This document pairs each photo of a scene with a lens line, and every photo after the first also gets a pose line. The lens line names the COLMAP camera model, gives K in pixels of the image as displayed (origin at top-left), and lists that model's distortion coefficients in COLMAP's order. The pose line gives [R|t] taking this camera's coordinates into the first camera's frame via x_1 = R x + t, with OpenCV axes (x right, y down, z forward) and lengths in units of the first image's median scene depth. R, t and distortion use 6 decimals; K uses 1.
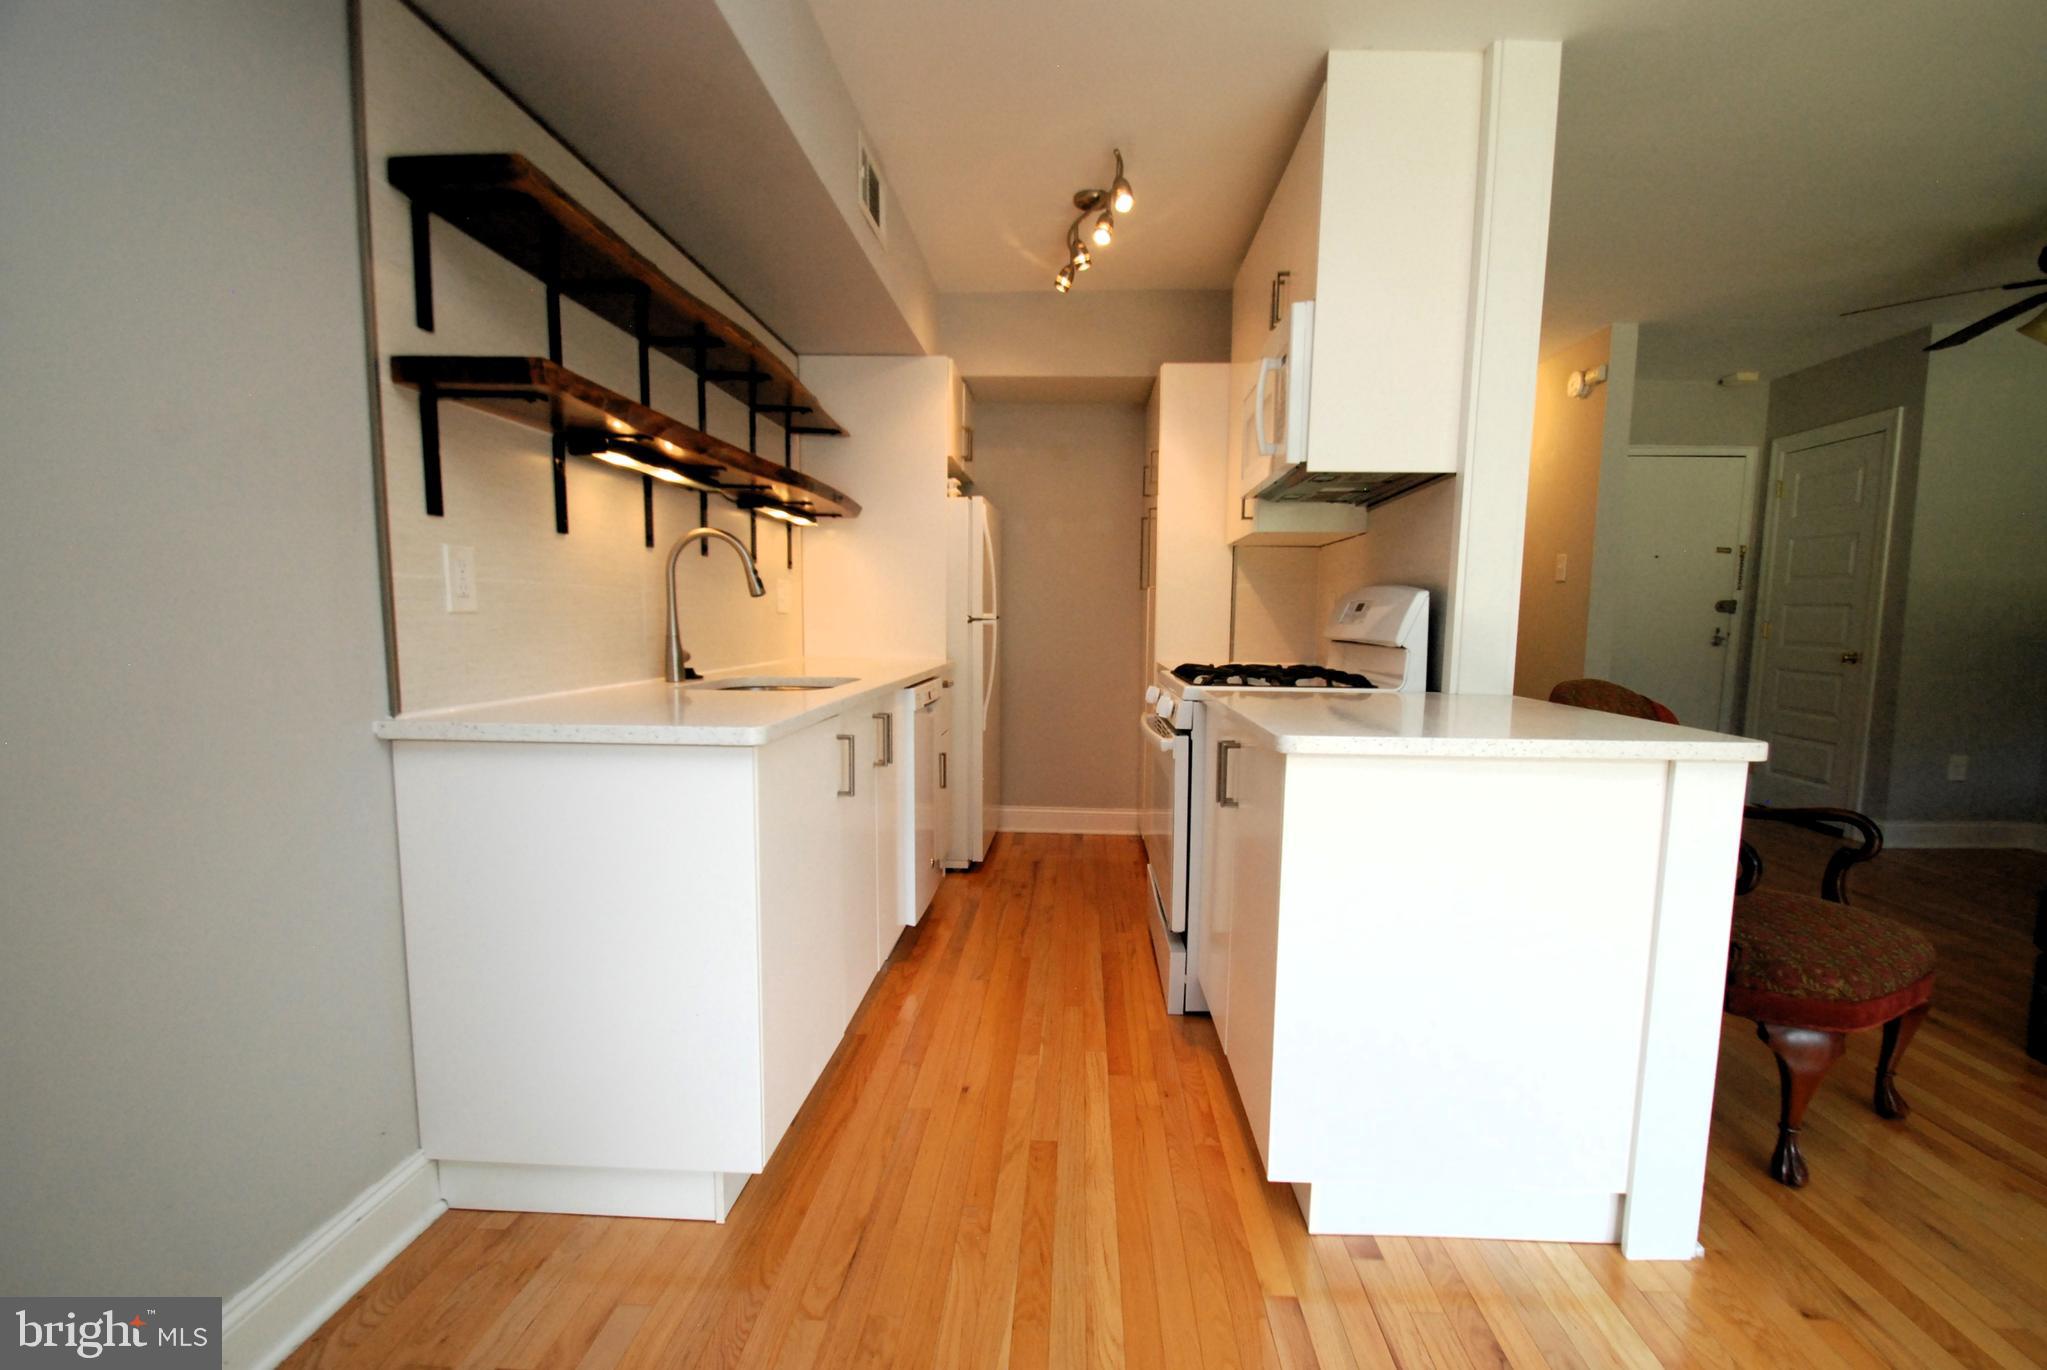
lens RADIAL K [[943.7, 0, 1022.8], [0, 943.7, 733.6], [0, 0, 1]] dist [-0.014460, -0.000263]
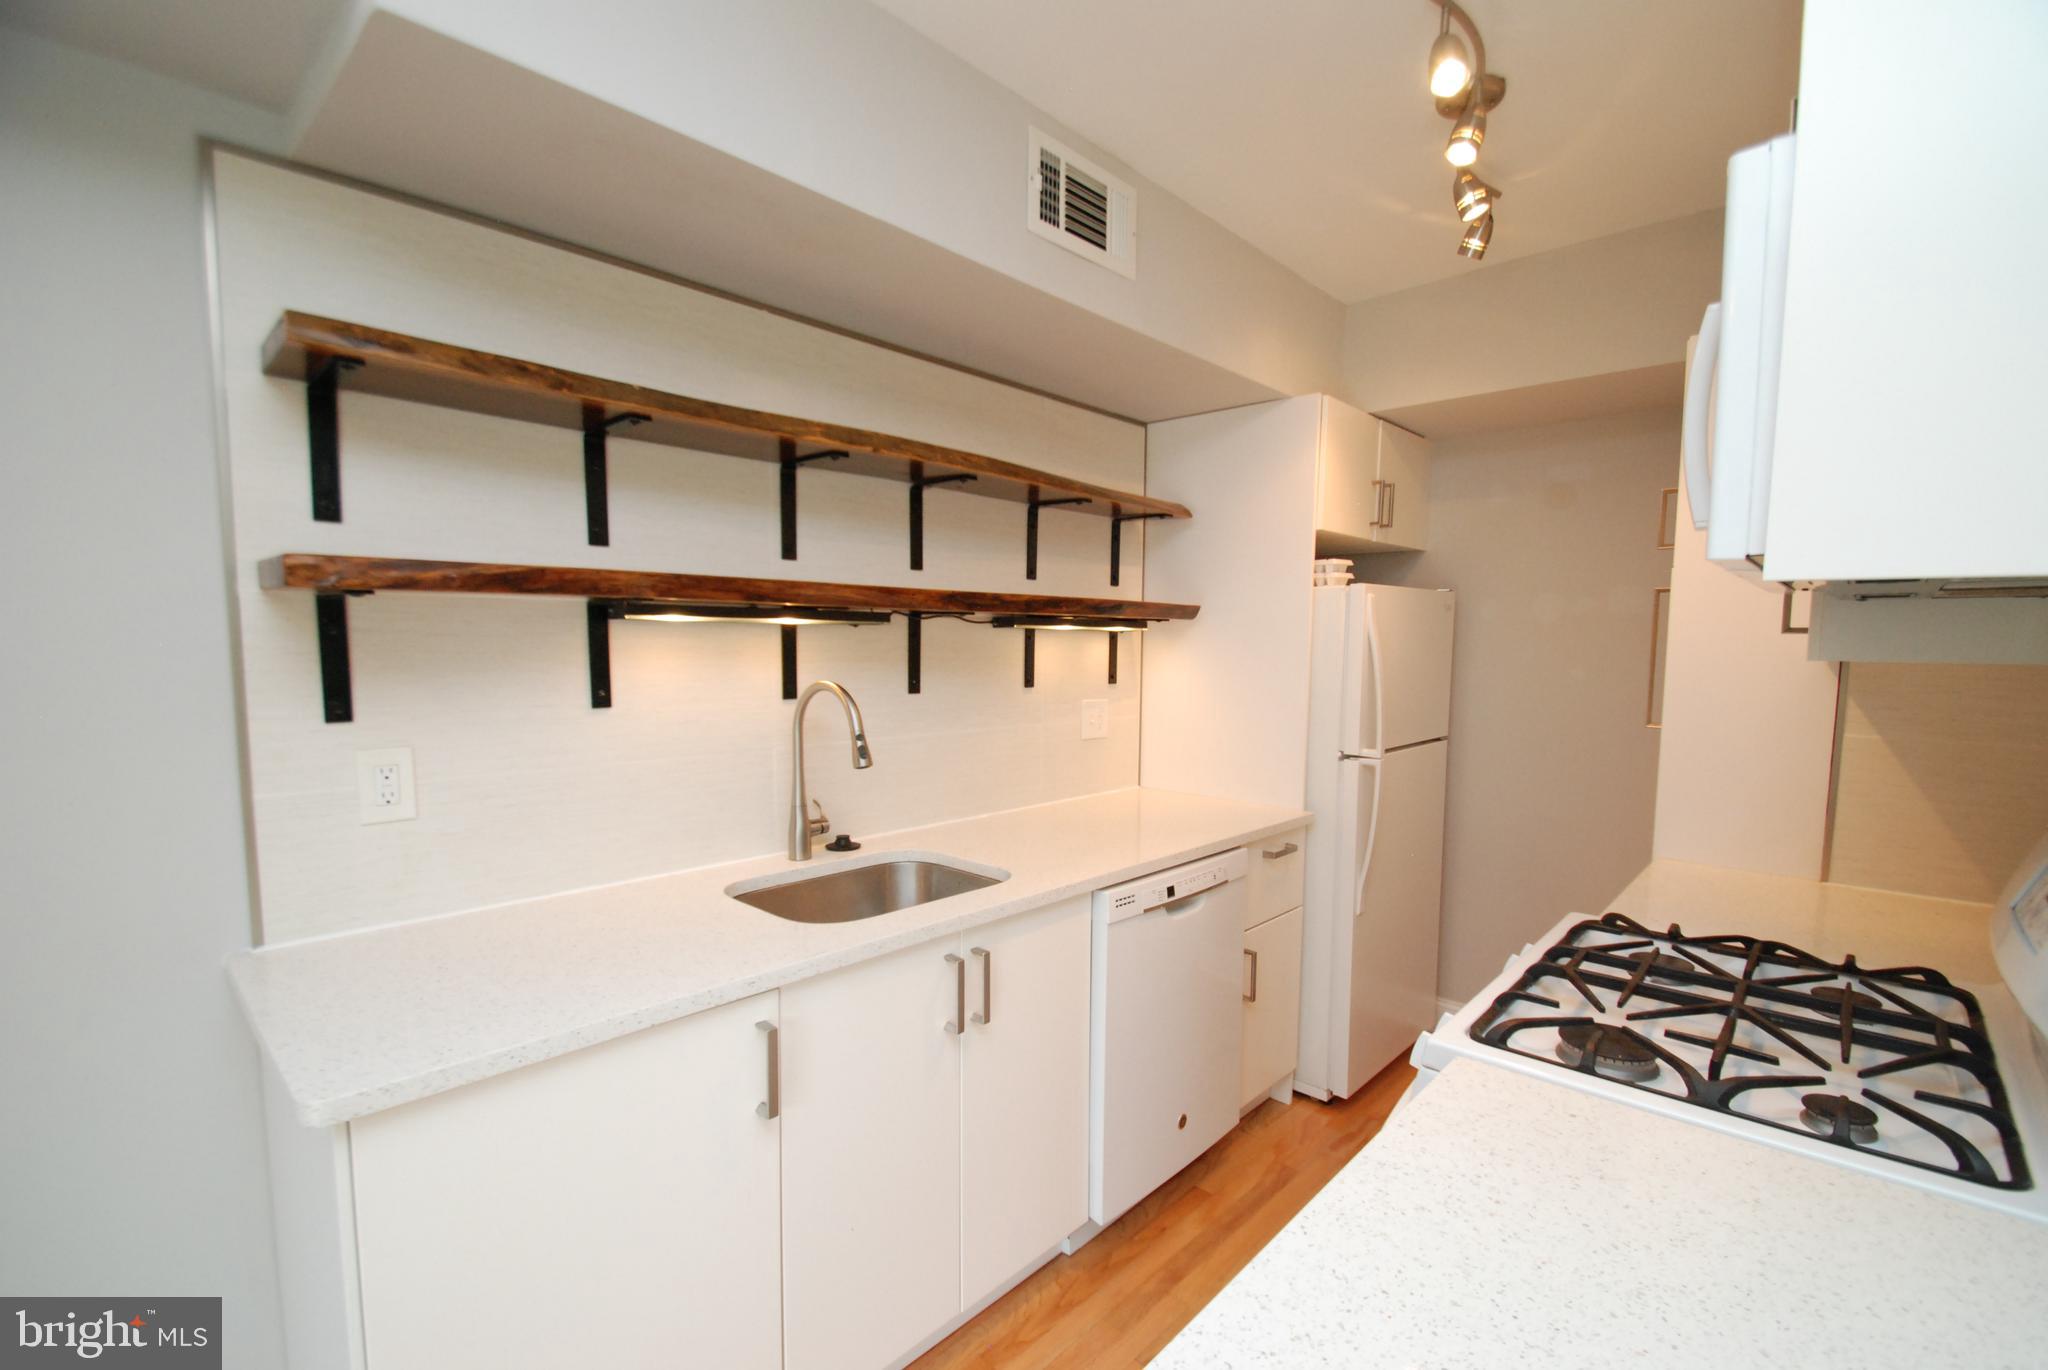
lens RADIAL K [[906.8, 0, 1020.8], [0, 906.8, 725.1], [0, 0, 1]] dist [-0.000207, -0.000169]
pose [[0.769775, 0.054905, -0.635950, 0.214621], [-0.078557, 0.996869, -0.009022, -0.135278], [0.633463, 0.056903, 0.771678, 0.367899]]
